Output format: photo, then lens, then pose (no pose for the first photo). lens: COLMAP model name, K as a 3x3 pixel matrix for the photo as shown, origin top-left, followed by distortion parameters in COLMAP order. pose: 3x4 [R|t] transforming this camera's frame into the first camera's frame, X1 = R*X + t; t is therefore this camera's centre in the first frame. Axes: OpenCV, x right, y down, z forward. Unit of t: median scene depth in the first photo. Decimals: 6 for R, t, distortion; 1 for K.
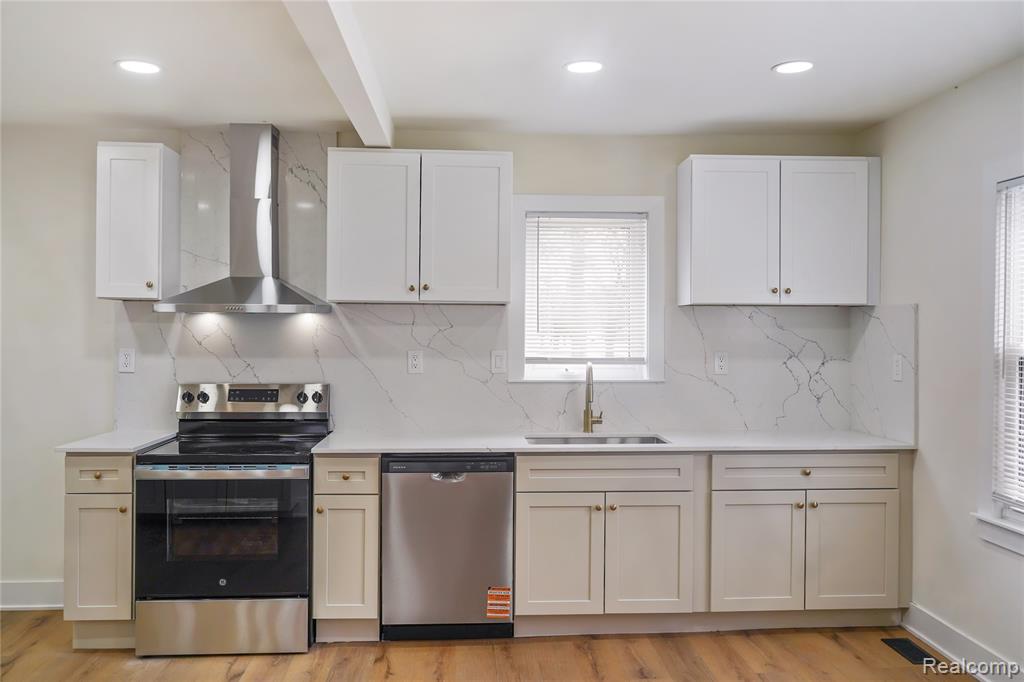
lens RADIAL K [[826.6, 0, 517.3], [0, 826.6, 336.9], [0, 0, 1]] dist [-0.014365, -0.006429]
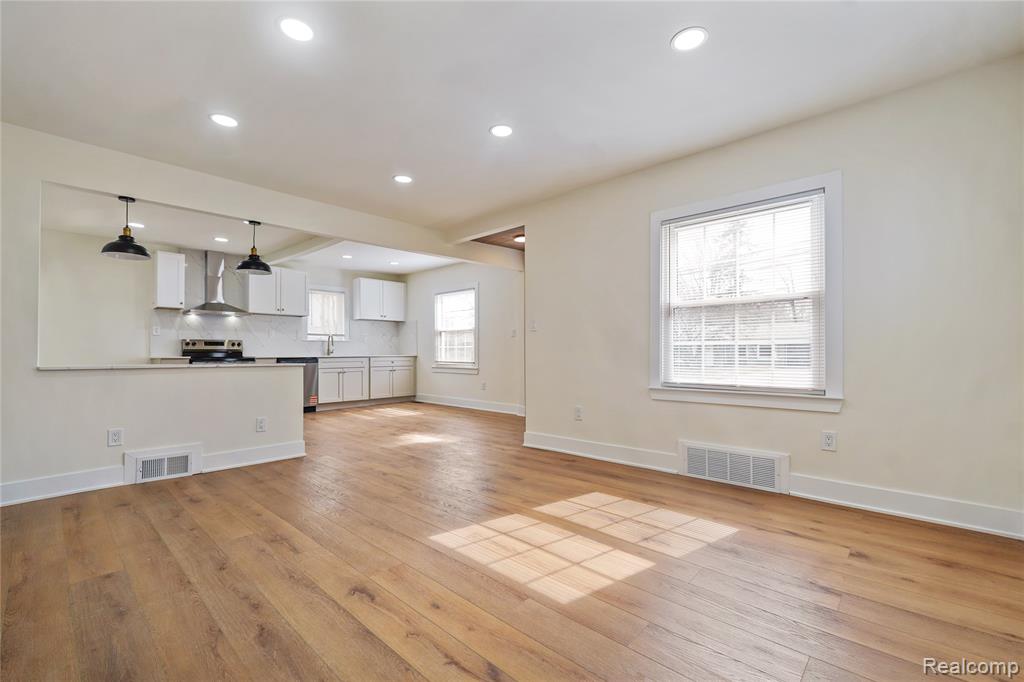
lens RADIAL K [[453.6, 0, 525.5], [0, 453.6, 362.1], [0, 0, 1]] dist [0.000121, 0.000333]
pose [[0.729794, -0.020510, 0.683359, -0.641846], [0.011210, 0.999775, 0.018035, 0.126079], [-0.683575, -0.005501, 0.729860, -0.978566]]
